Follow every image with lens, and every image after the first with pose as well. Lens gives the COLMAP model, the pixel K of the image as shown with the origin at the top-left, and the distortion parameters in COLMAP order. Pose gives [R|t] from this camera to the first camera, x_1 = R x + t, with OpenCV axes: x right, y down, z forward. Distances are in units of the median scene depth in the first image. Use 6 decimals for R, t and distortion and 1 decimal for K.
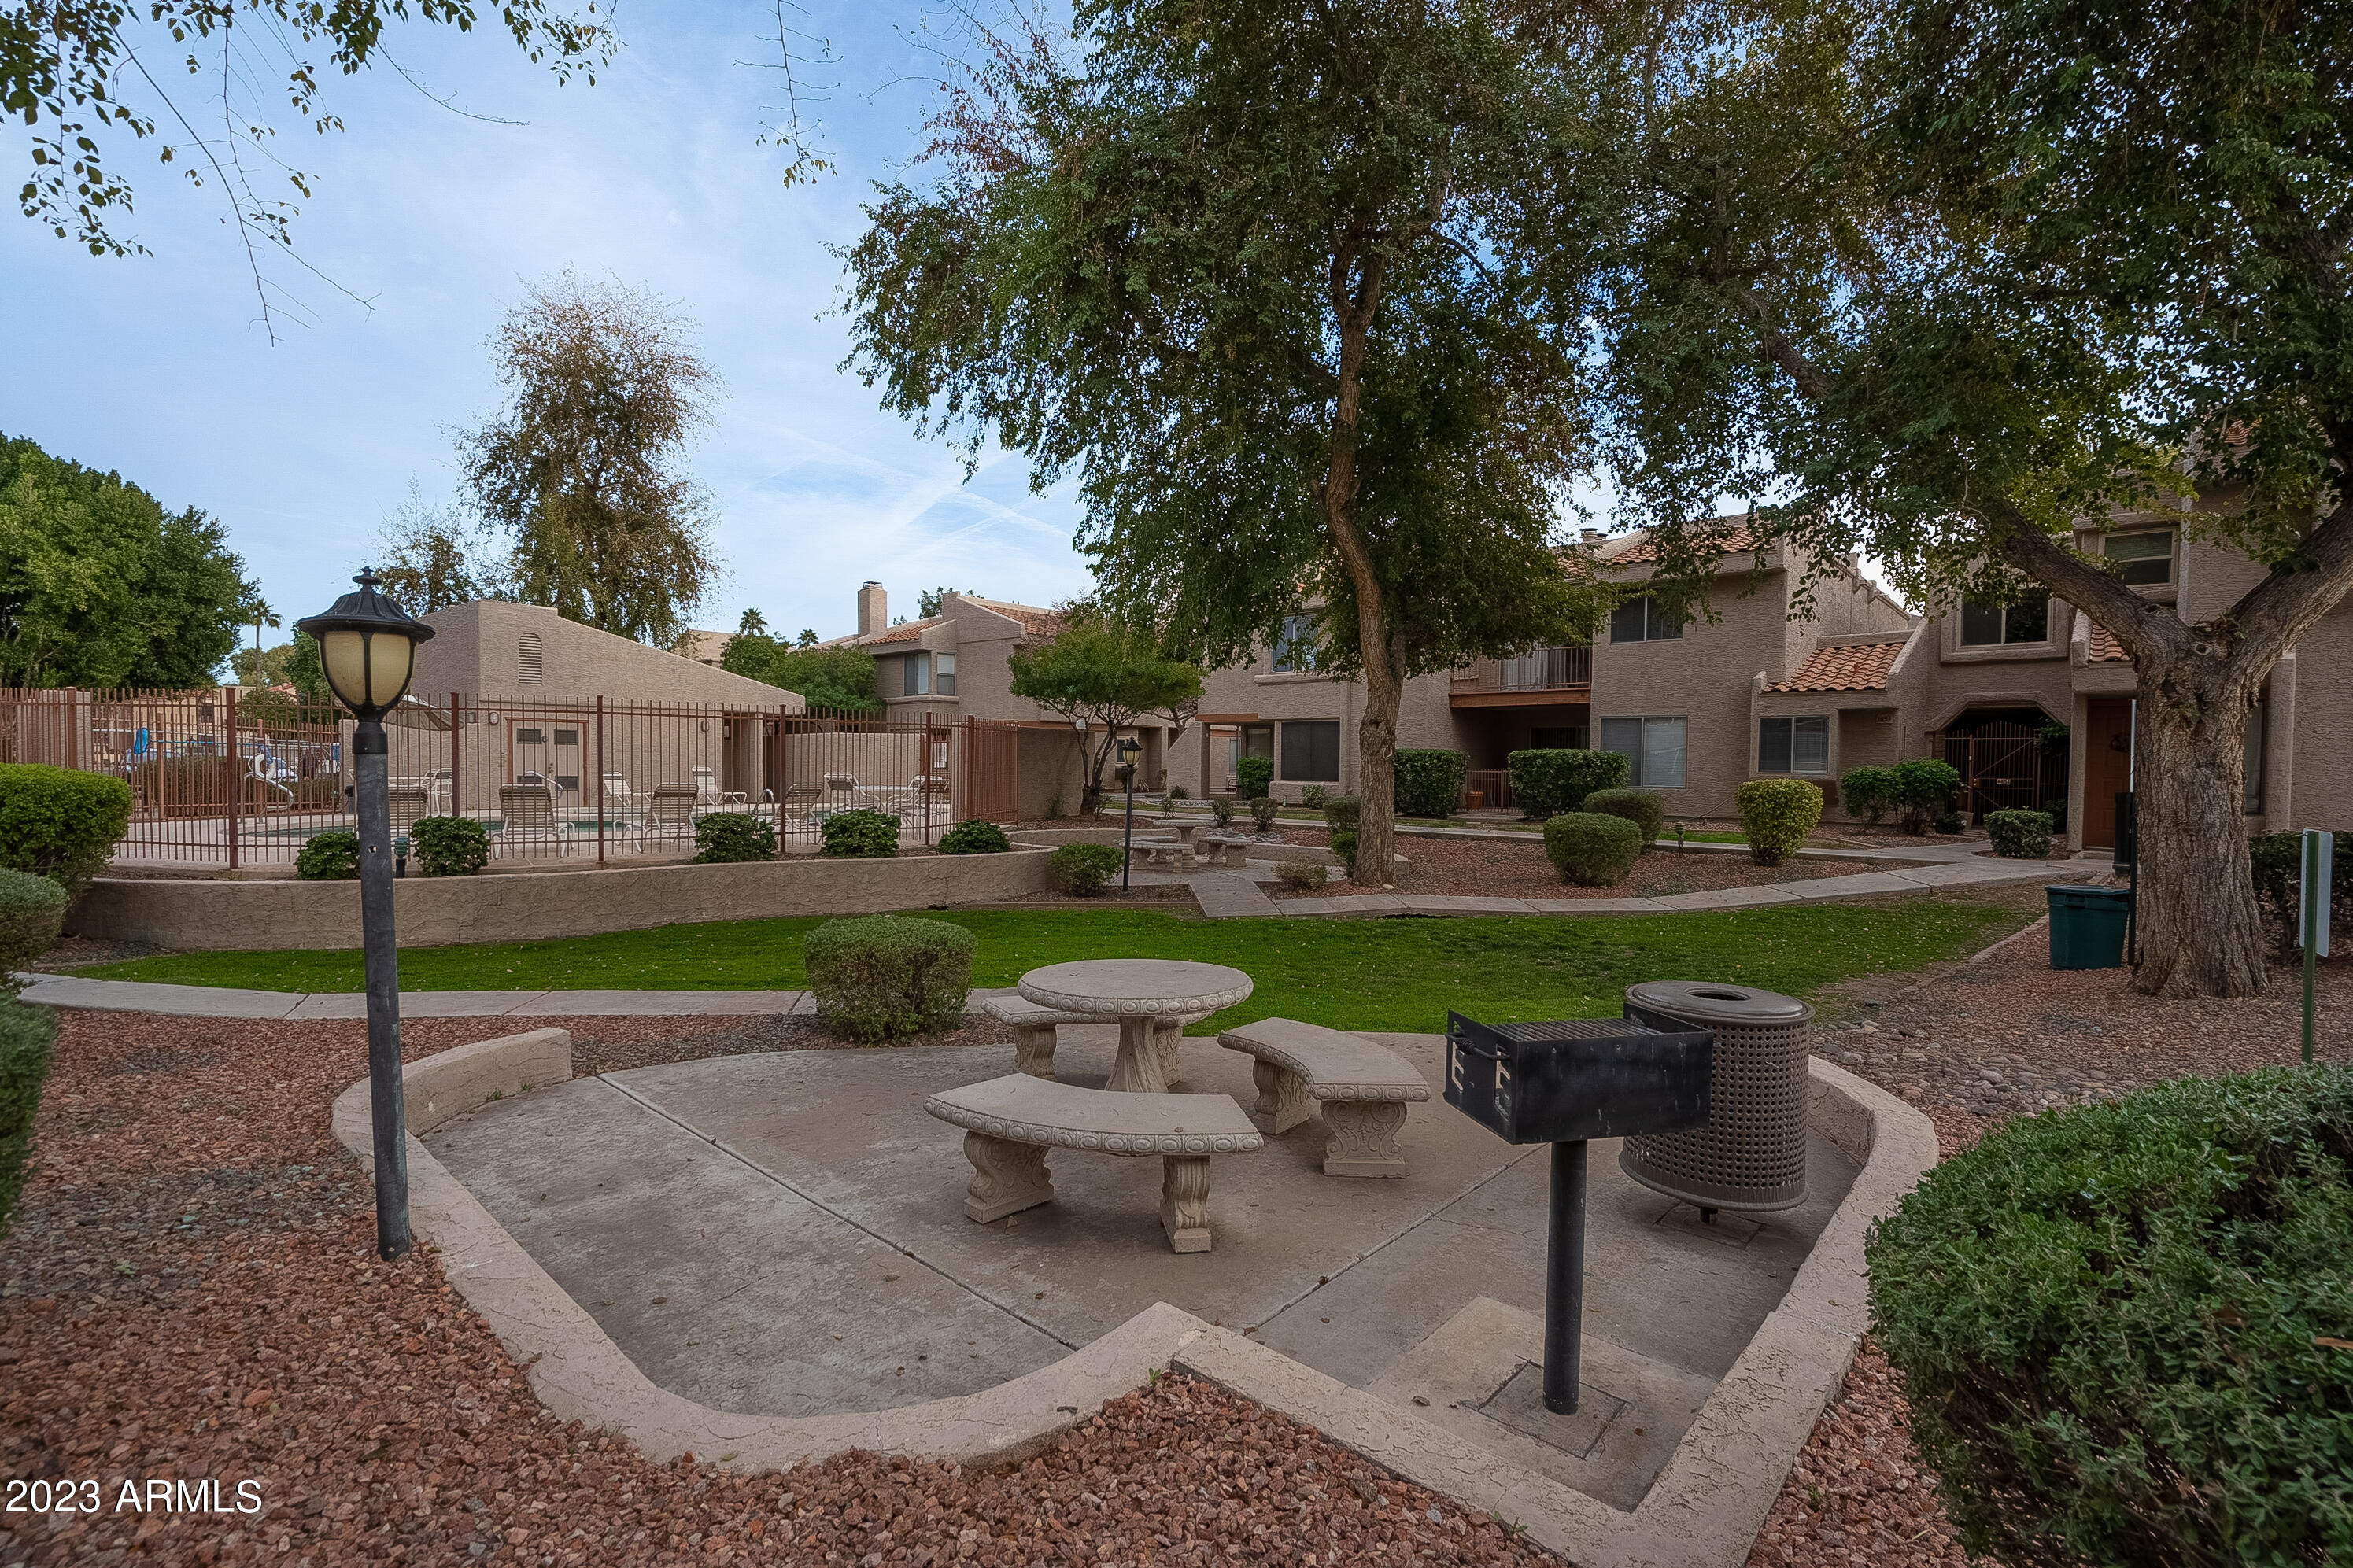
lens RADIAL K [[1068.9, 0, 1155.7], [0, 1068.9, 788.7], [0, 0, 1]] dist [-0.006999, 0.003001]
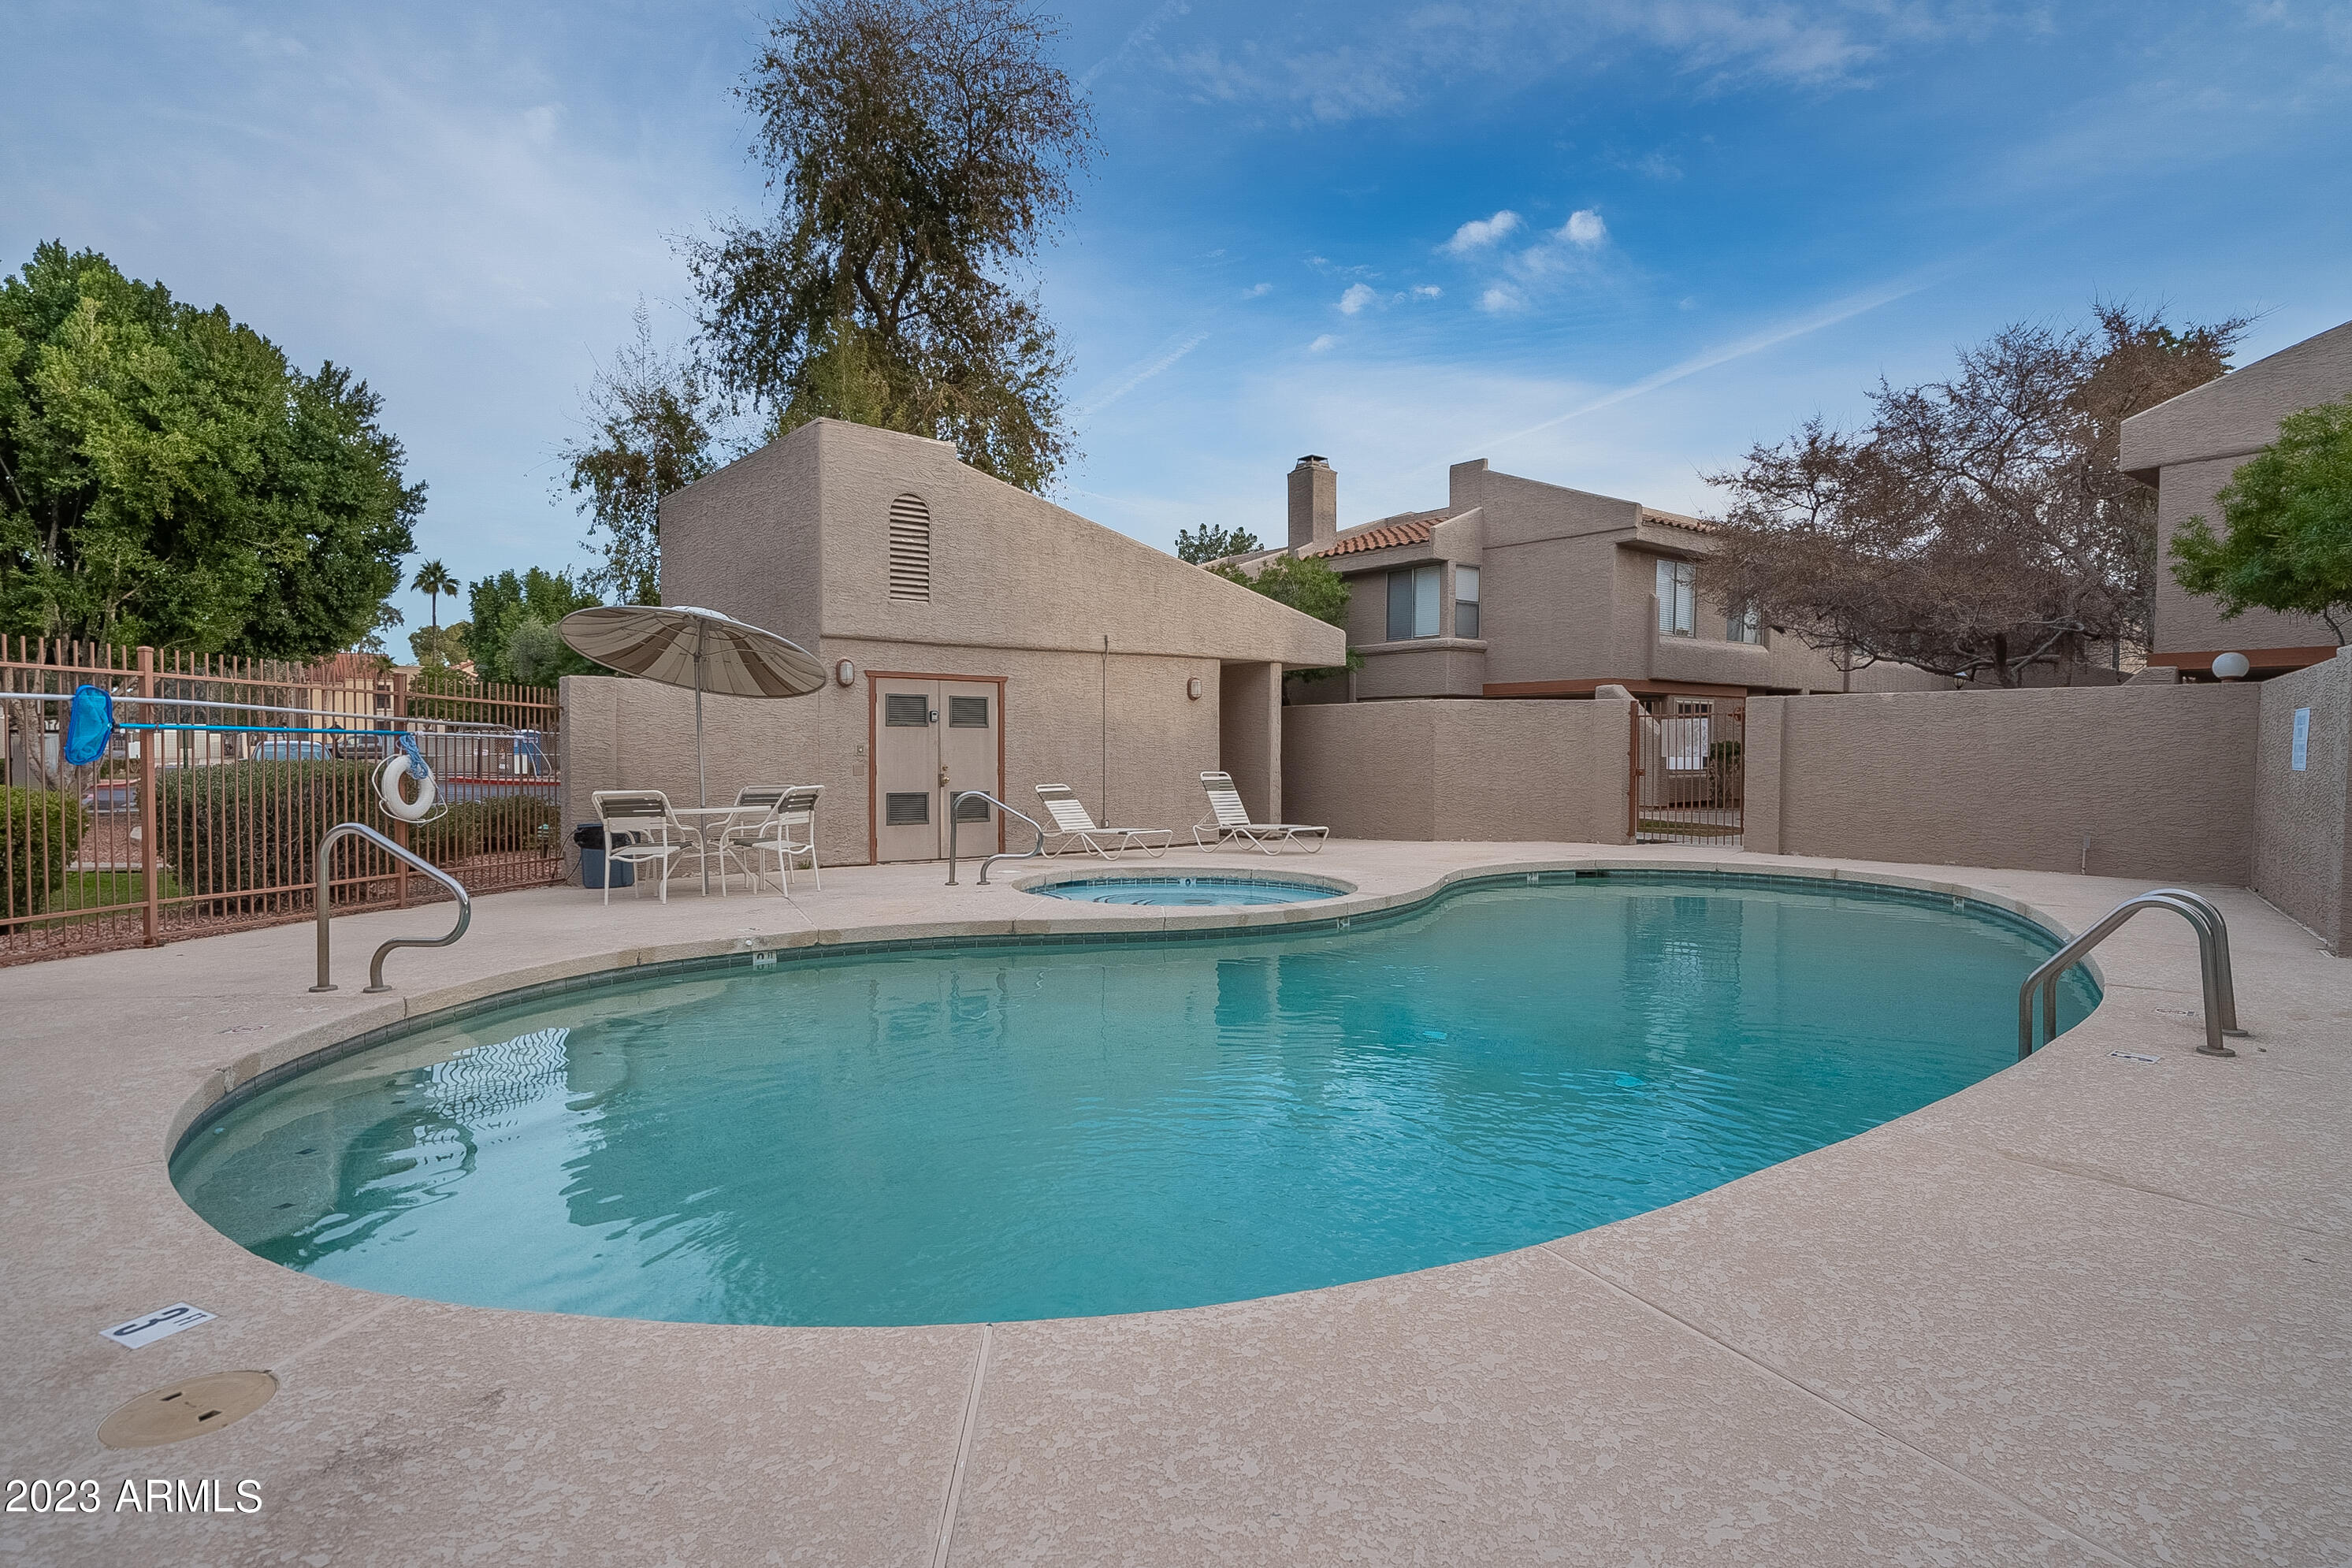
lens RADIAL K [[1319.8, 0, 1179.8], [0, 1319.8, 785.2], [0, 0, 1]] dist [-0.000909, 0.003342]
pose [[0.982321, -0.002082, -0.187193, -0.268159], [0.002901, 0.999987, 0.004105, -0.013296], [0.187182, -0.004576, 0.982315, 0.331954]]
